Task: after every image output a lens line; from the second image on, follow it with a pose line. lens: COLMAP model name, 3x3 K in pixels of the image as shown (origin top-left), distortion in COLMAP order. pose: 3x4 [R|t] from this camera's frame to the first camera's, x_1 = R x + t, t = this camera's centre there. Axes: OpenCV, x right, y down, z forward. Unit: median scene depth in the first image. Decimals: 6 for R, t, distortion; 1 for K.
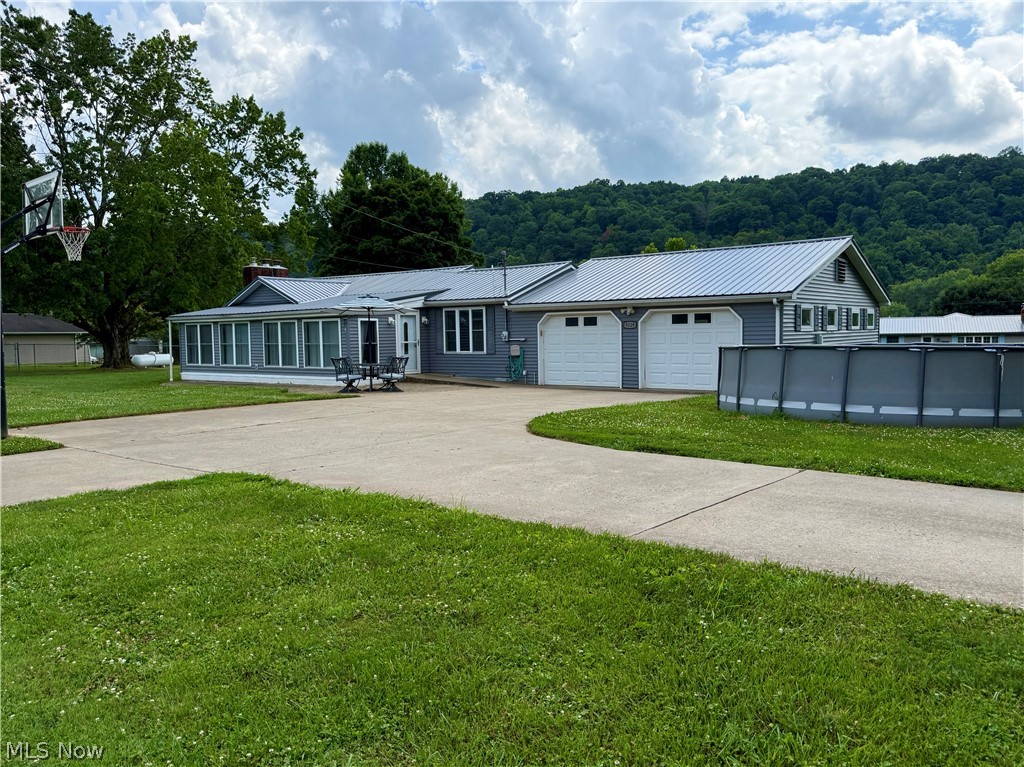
lens RADIAL K [[771.7, 0, 512.0], [0, 771.7, 383.5], [0, 0, 1]] dist [0.098099, -0.125780]
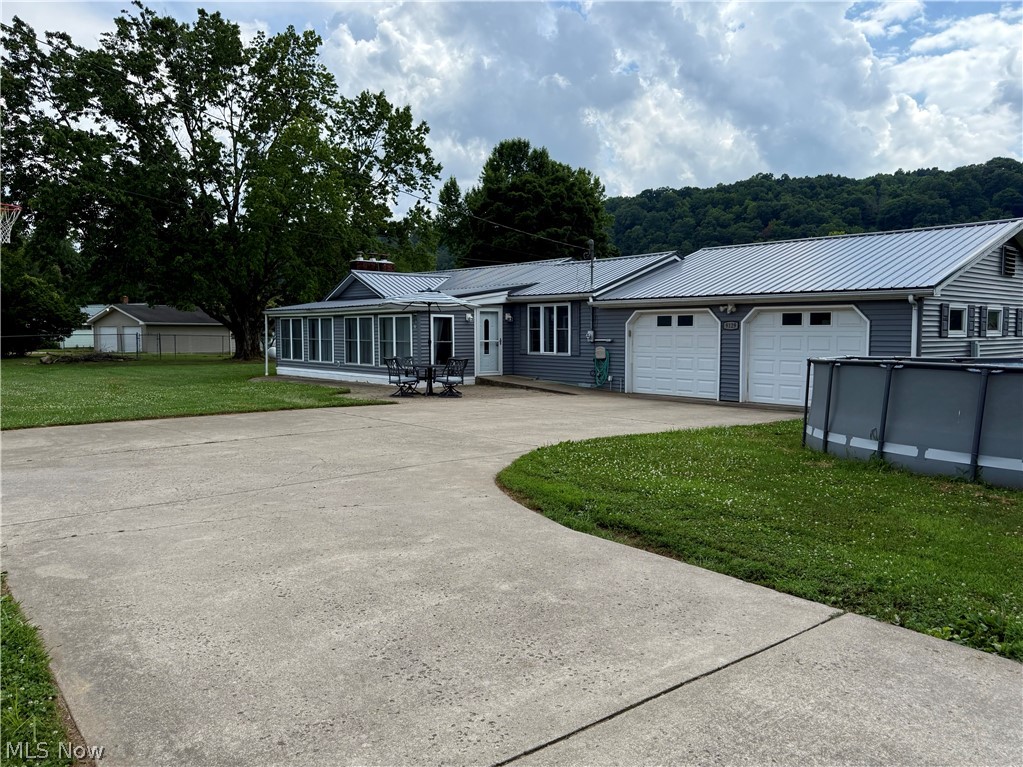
lens RADIAL K [[770.5, 0, 511.5], [0, 770.5, 383.5], [0, 0, 1]] dist [0.138752, -0.235127]
pose [[0.983112, 0.028346, -0.180796, 0.054635], [-0.027570, 0.999597, 0.006805, -0.009272], [0.180916, -0.001705, 0.983497, 0.096893]]
